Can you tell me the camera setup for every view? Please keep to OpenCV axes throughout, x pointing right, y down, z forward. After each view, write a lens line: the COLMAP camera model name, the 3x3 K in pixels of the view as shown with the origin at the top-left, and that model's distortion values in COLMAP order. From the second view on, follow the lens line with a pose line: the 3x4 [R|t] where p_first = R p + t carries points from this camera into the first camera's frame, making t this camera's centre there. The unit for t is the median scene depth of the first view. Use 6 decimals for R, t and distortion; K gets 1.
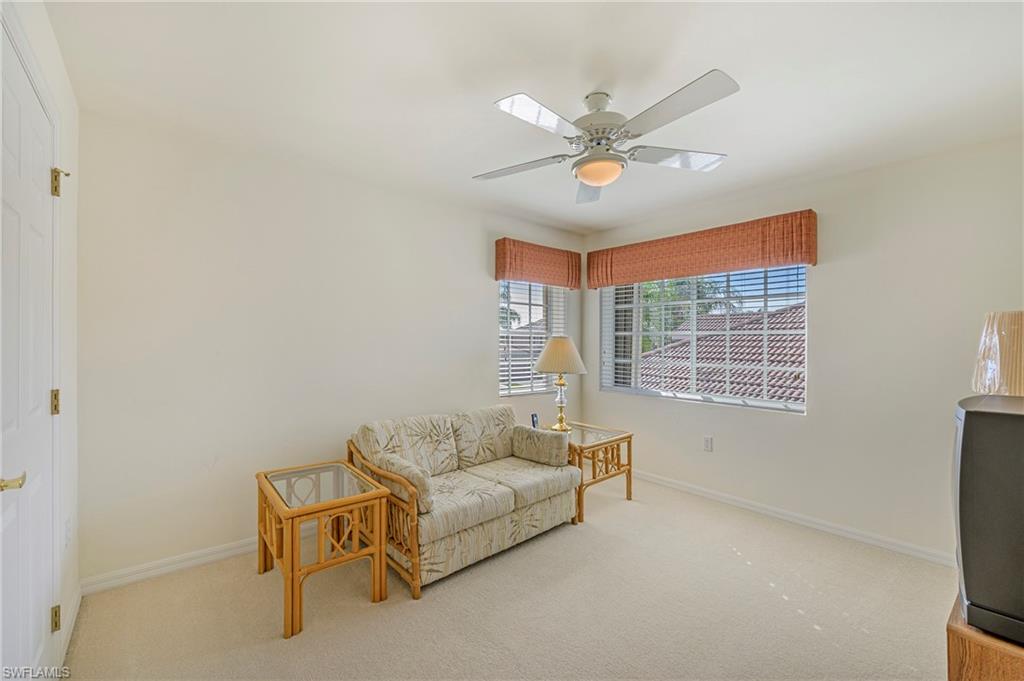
lens RADIAL K [[412.2, 0, 509.7], [0, 412.2, 340.3], [0, 0, 1]] dist [-0.001281, -0.000283]
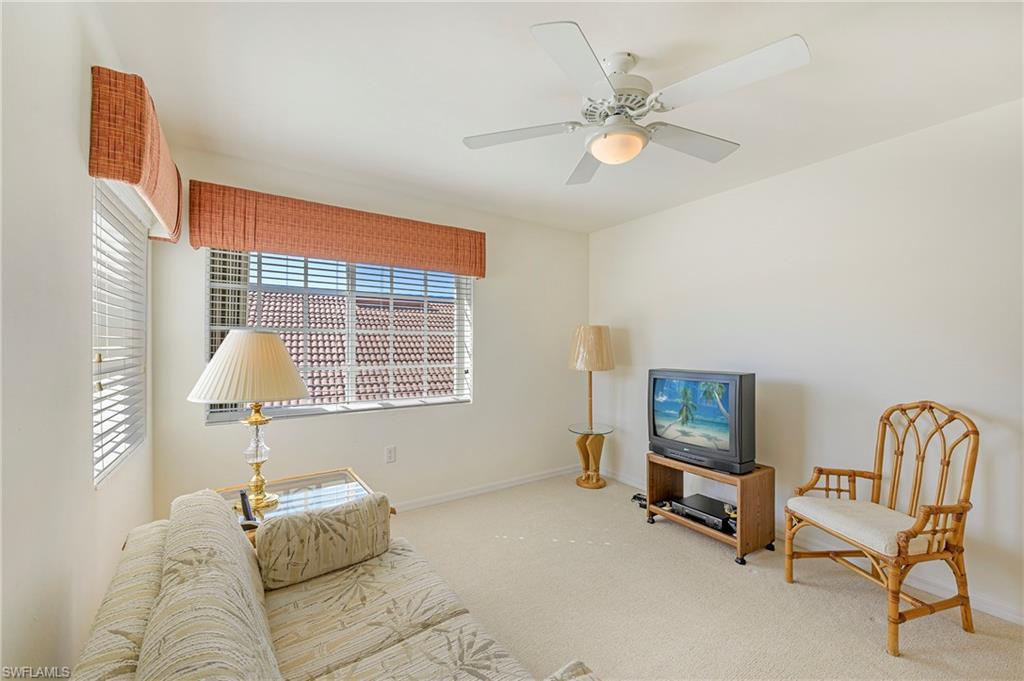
lens RADIAL K [[412.2, 0, 509.7], [0, 412.2, 340.3], [0, 0, 1]] dist [-0.001281, -0.000283]
pose [[0.128239, 0.001805, 0.991742, -0.396255], [-0.006119, 0.999981, -0.001029, 0.000157], [-0.991724, -0.005937, 0.128248, 0.654508]]
